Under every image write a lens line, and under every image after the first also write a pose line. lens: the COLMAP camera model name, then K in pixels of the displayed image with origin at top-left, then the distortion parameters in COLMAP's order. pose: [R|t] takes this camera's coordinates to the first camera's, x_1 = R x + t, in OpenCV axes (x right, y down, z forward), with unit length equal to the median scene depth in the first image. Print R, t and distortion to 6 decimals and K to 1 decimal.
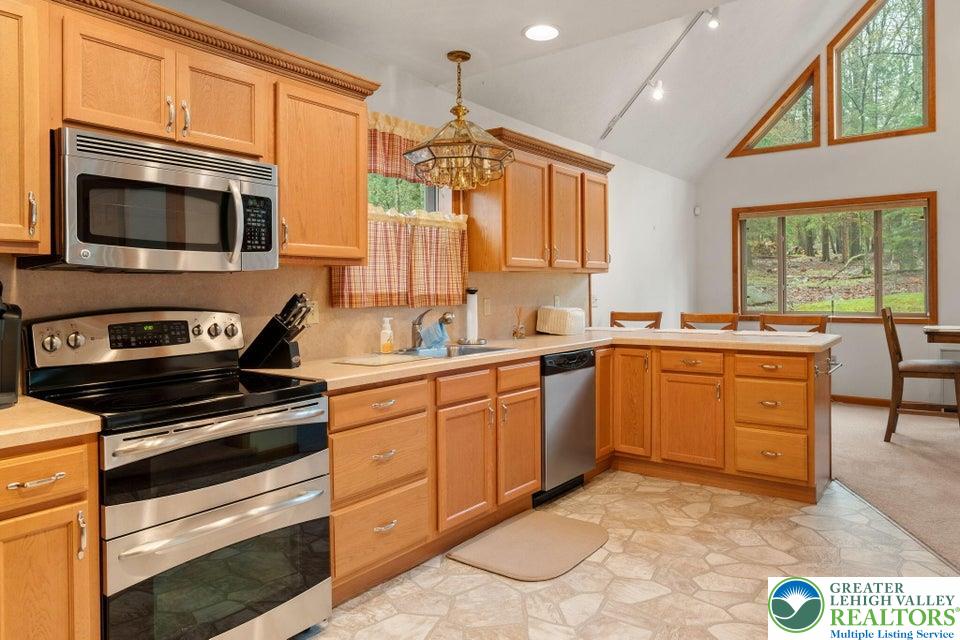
lens RADIAL K [[629.7, 0, 478.0], [0, 629.7, 293.5], [0, 0, 1]] dist [0.003340, -0.001249]
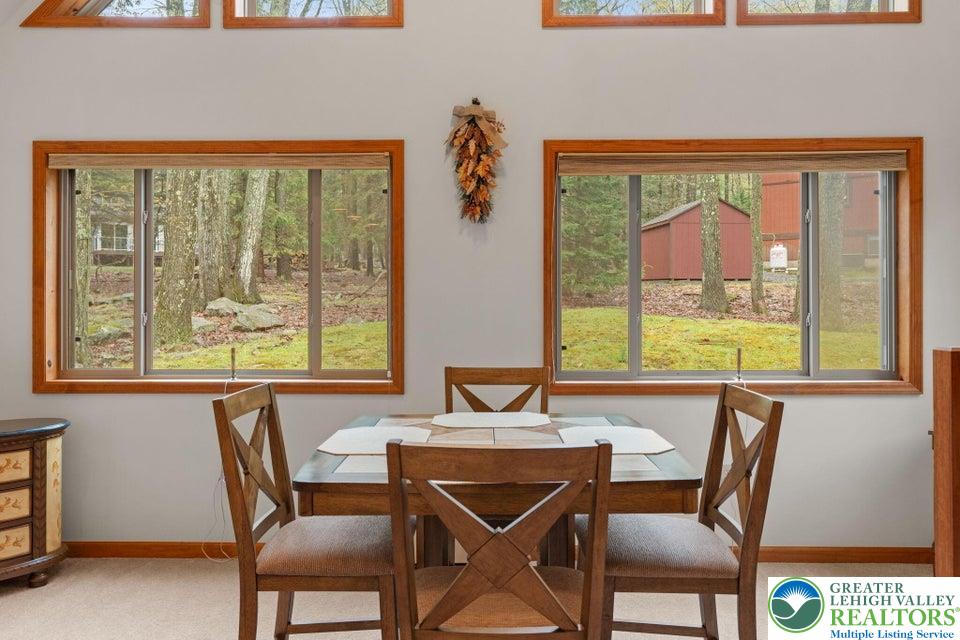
lens RADIAL K [[754.3, 0, 480.0], [0, 754.3, 320.0], [0, 0, 1]] dist [0.007321, 0.004888]
pose [[0.800250, -0.002842, 0.599660, 0.337437], [-0.005410, 0.999914, 0.011959, -0.016580], [-0.599643, -0.012814, 0.800165, 0.383466]]
